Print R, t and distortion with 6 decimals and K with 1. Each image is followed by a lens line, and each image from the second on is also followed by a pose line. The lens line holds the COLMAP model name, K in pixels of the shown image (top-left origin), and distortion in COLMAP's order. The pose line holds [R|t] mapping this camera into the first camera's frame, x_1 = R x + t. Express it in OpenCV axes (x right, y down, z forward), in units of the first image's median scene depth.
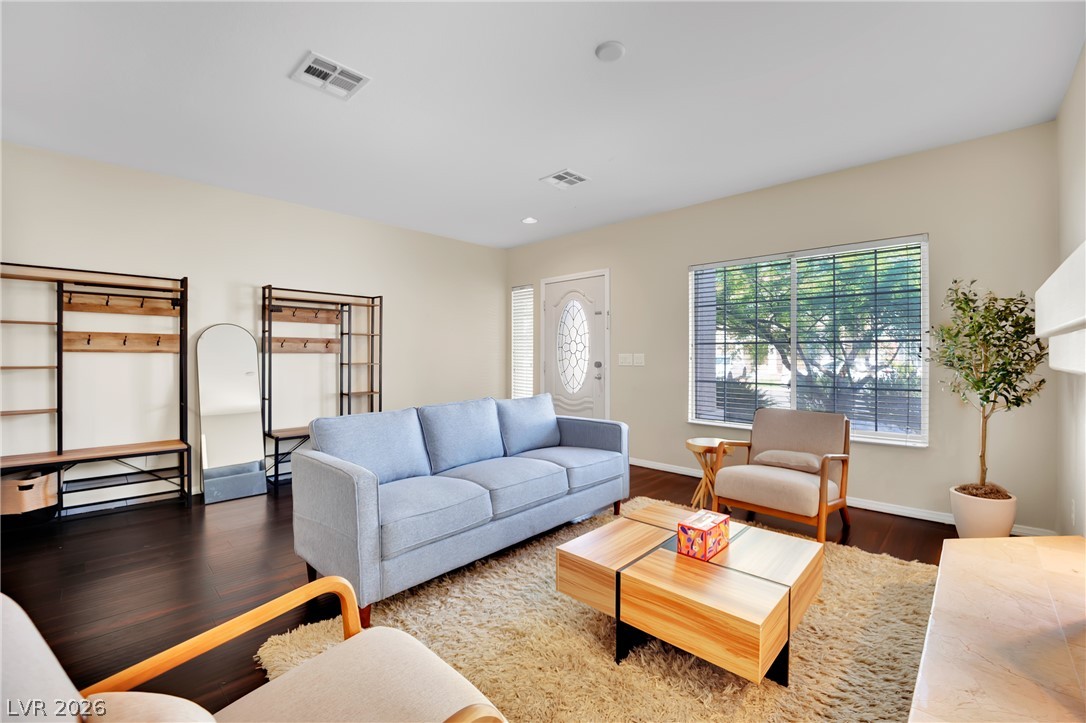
lens RADIAL K [[454.7, 0, 540.2], [0, 454.7, 361.0], [0, 0, 1]] dist [-0.003704, -0.000254]
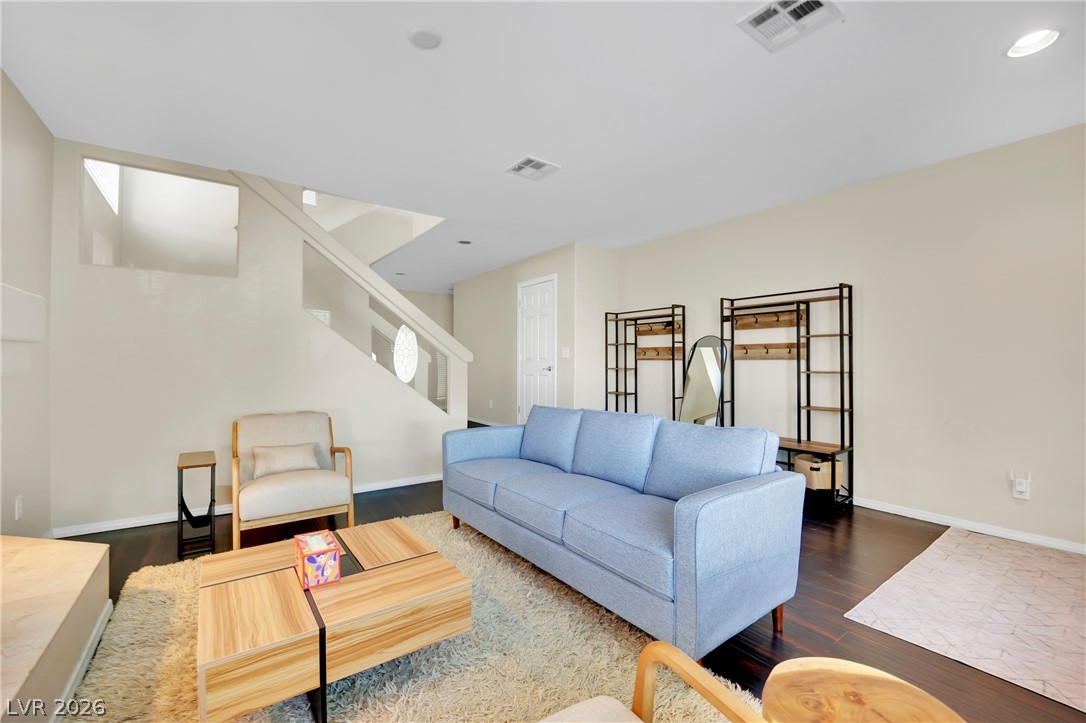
lens RADIAL K [[454.7, 0, 536.4], [0, 454.7, 360.1], [0, 0, 1]] dist [-0.003704, -0.000254]
pose [[-0.184566, 0.004097, -0.982812, 0.565257], [-0.002347, 0.999987, 0.004609, -0.020440], [0.982817, 0.003157, -0.184554, 0.741135]]
